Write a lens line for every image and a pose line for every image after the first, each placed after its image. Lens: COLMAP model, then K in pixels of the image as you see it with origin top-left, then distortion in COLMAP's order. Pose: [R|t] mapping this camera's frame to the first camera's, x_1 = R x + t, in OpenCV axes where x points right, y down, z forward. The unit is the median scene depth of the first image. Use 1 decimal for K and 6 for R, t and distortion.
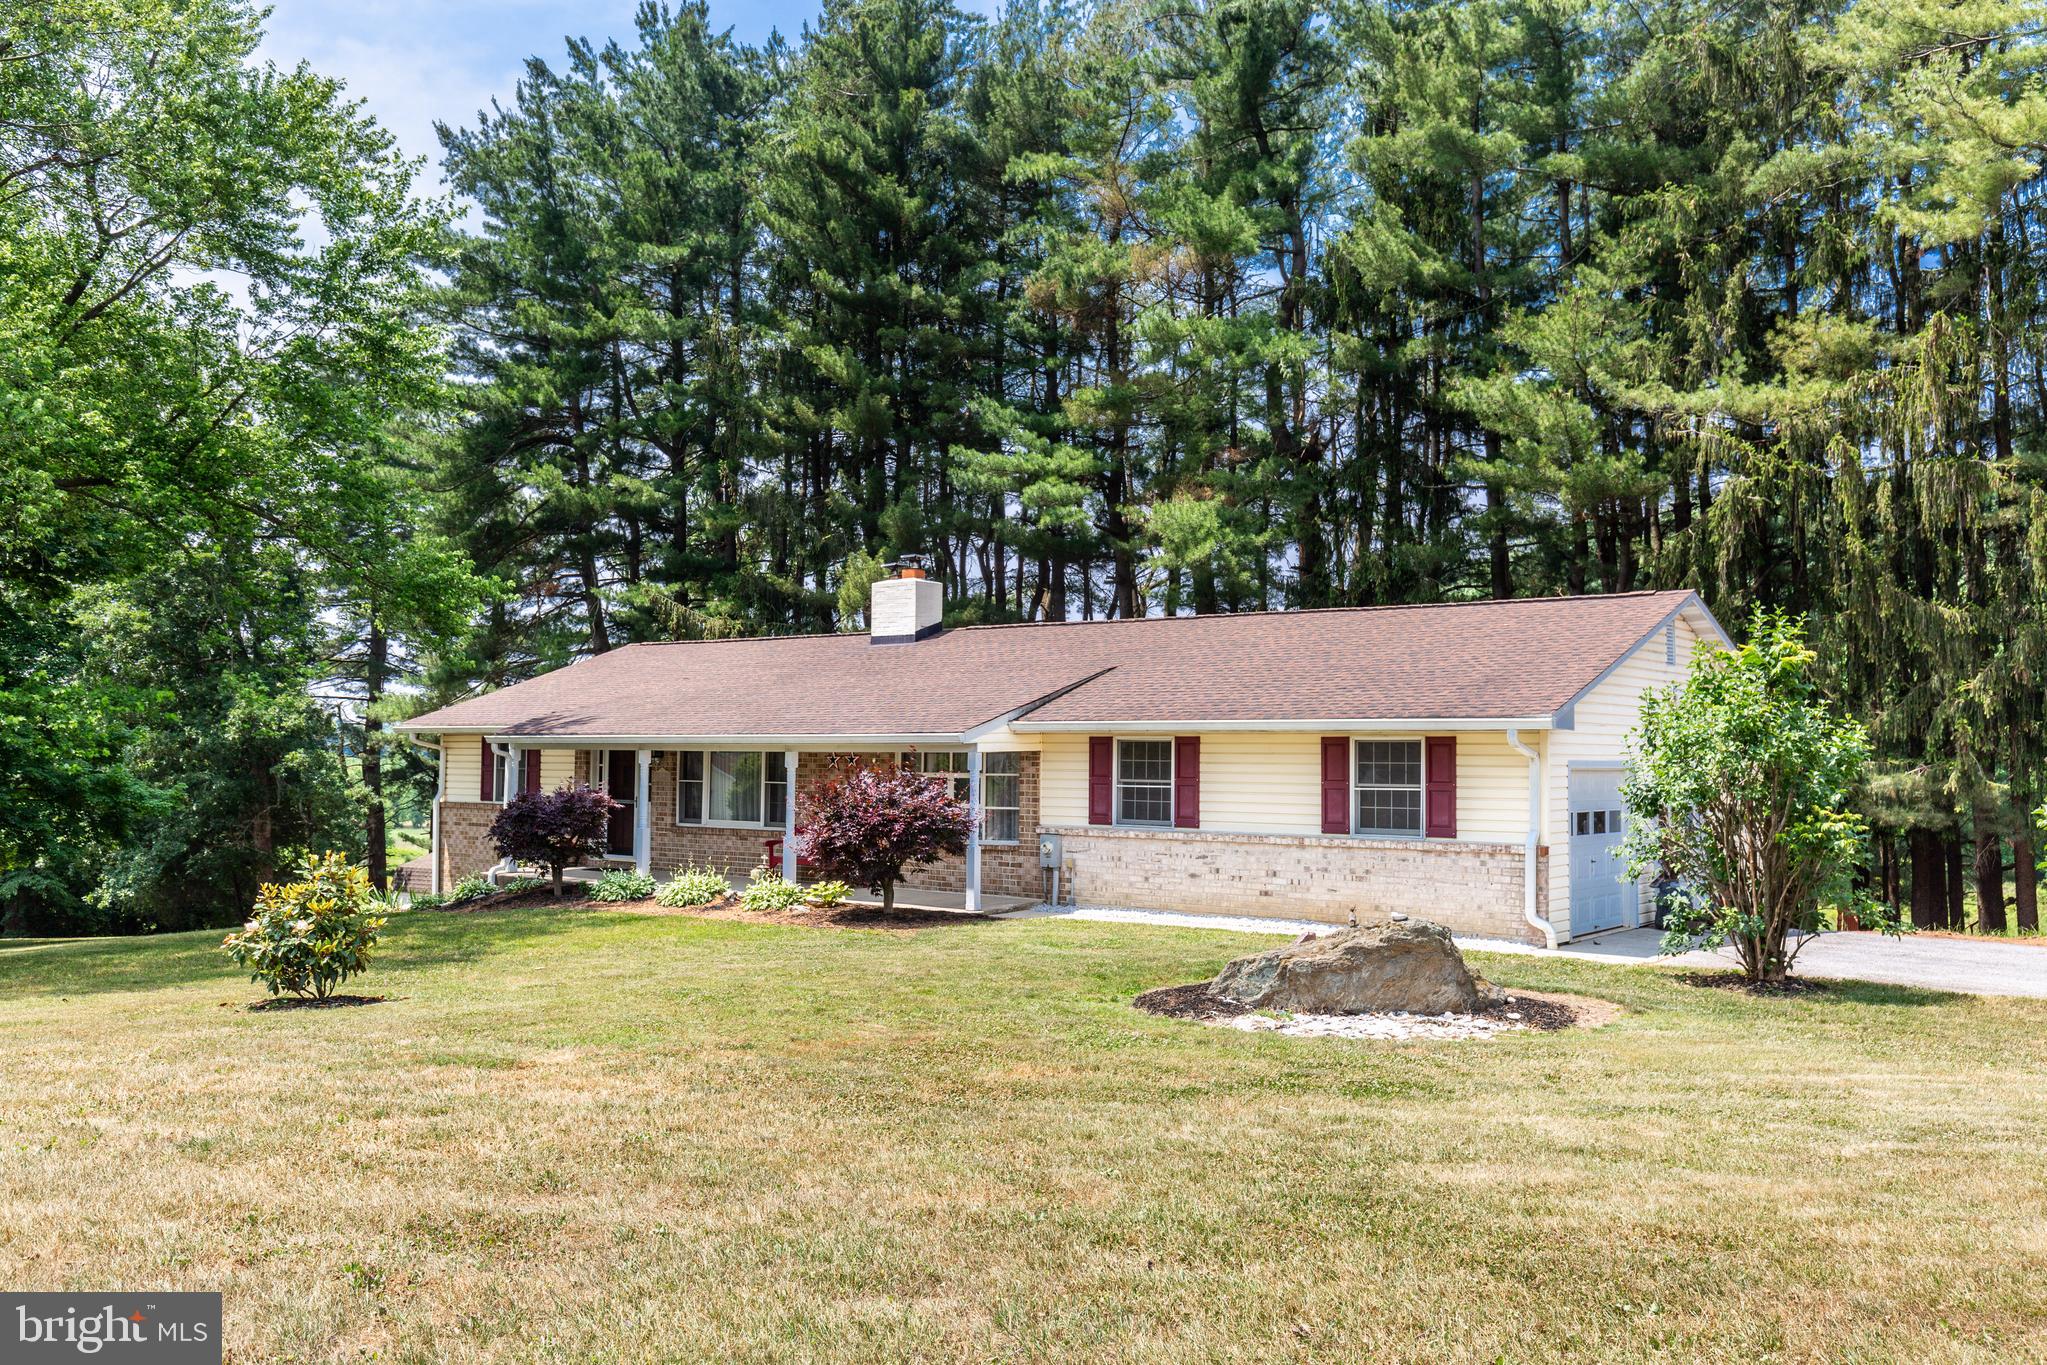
lens RADIAL K [[1701.8, 0, 991.8], [0, 1701.8, 693.2], [0, 0, 1]] dist [-0.007009, 0.009371]
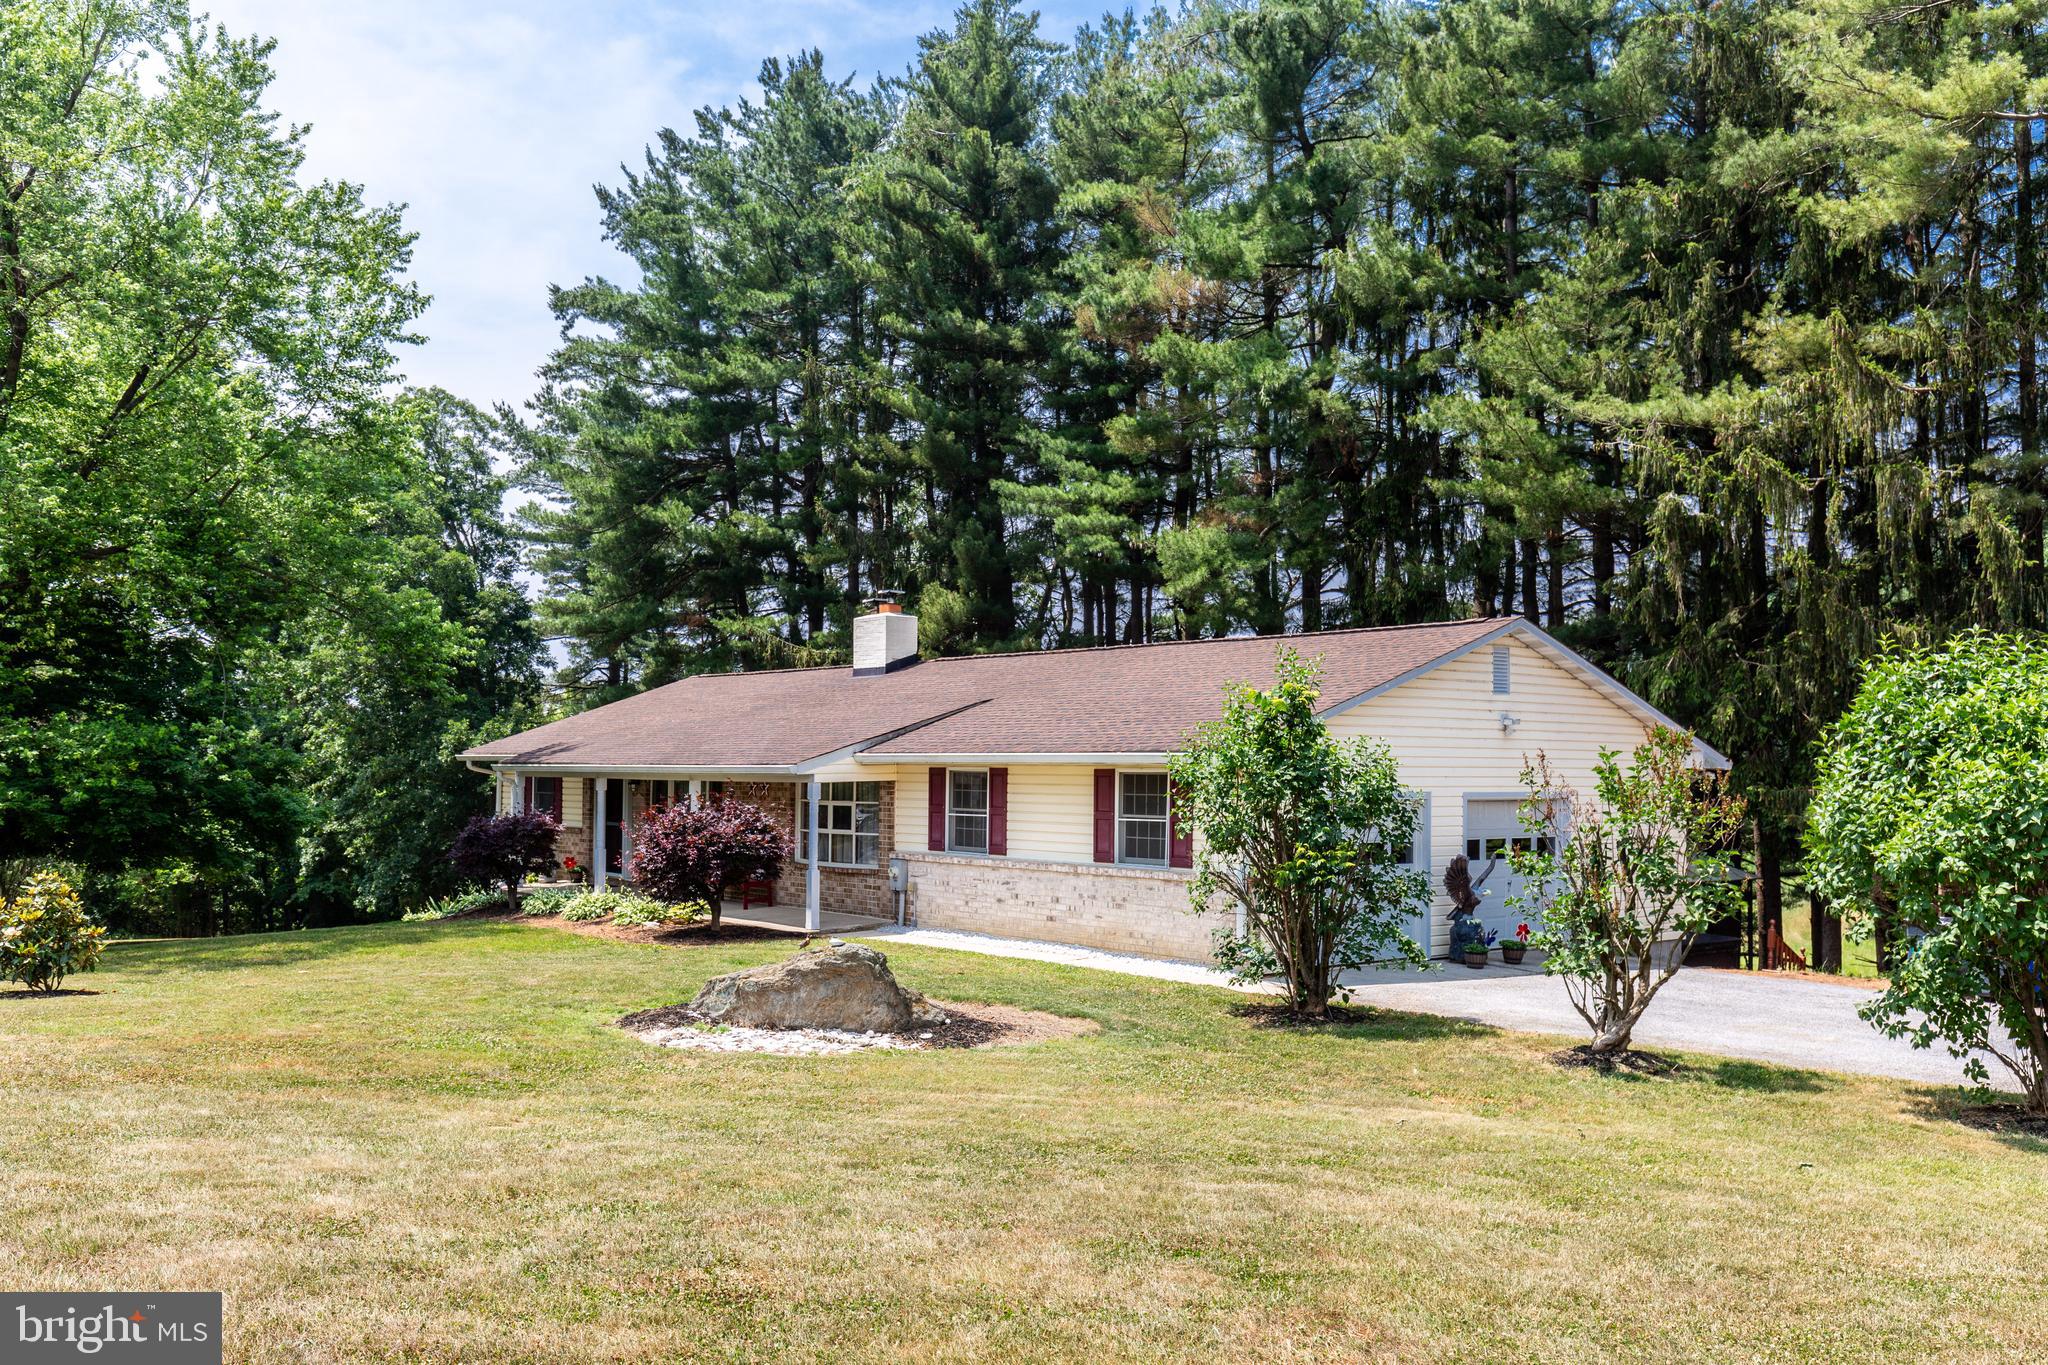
lens RADIAL K [[1702.6, 0, 975.4], [0, 1702.6, 774.0], [0, 0, 1]] dist [-0.007009, 0.009371]
pose [[0.976811, -0.000472, -0.214102, 0.311897], [0.008974, 0.999209, 0.038740, -0.011102], [0.213914, -0.039763, 0.976043, -0.025206]]
